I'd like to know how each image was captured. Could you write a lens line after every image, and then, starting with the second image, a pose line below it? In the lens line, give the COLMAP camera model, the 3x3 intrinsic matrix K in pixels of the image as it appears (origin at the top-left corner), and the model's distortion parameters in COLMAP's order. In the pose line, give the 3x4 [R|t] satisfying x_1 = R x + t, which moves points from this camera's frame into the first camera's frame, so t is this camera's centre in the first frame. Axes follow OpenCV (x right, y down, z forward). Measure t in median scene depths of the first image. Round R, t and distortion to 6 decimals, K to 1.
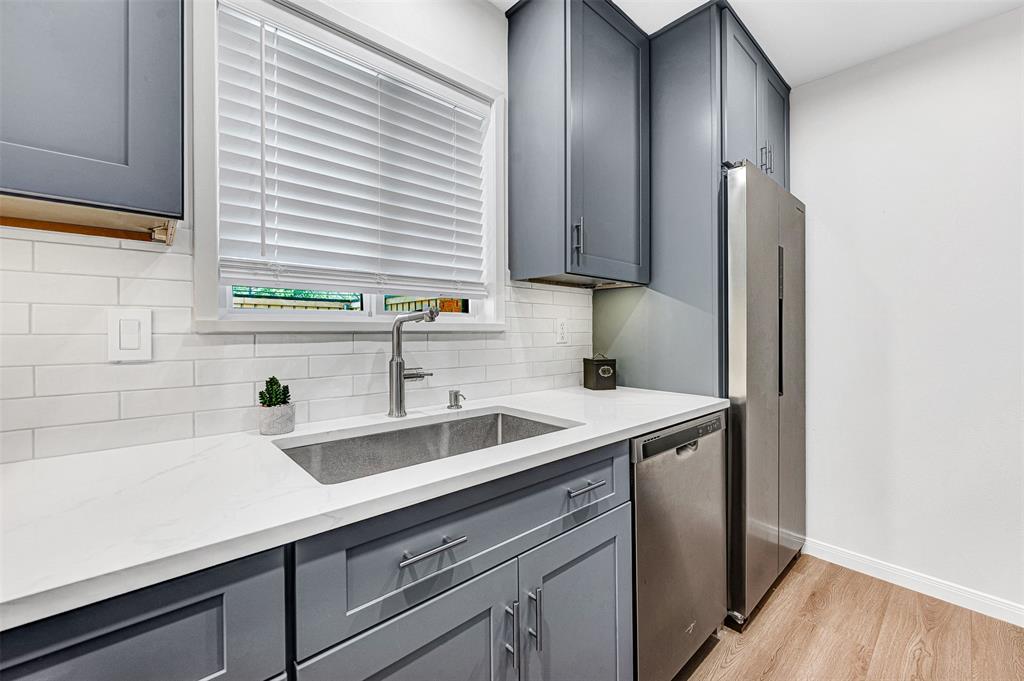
lens RADIAL K [[410.8, 0, 514.8], [0, 410.8, 325.5], [0, 0, 1]] dist [0.000382, -0.000053]
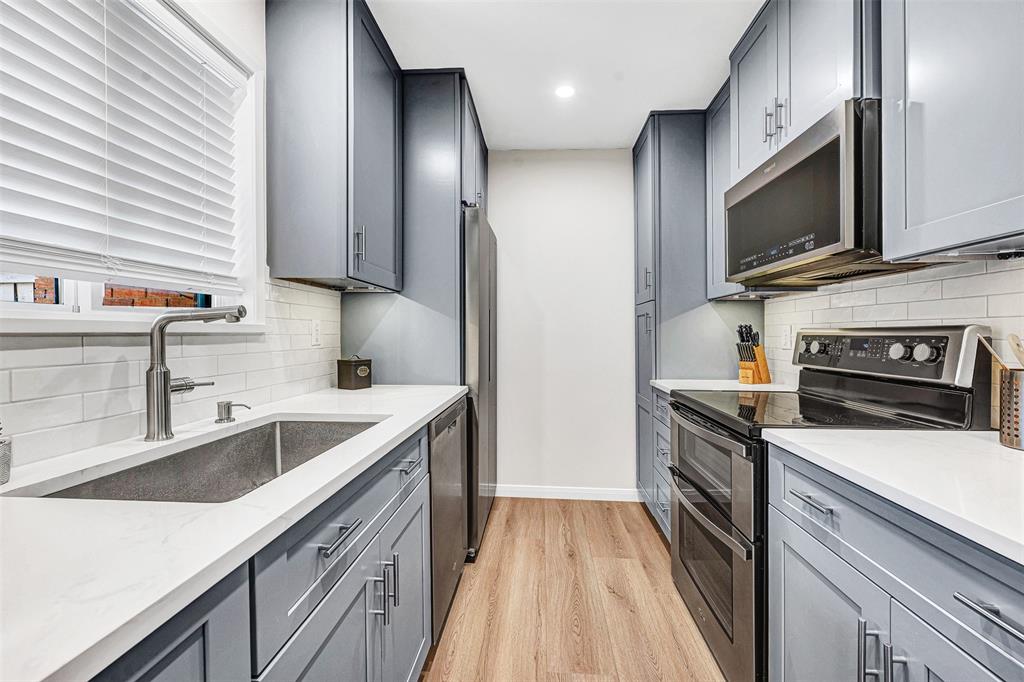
lens RADIAL K [[410.8, 0, 514.8], [0, 410.8, 326.0], [0, 0, 1]] dist [0.000382, -0.000053]
pose [[0.725165, 0.013363, 0.688445, -0.265533], [-0.011165, 0.999908, -0.007648, -0.000781], [-0.688484, -0.002141, 0.725248, -0.039983]]
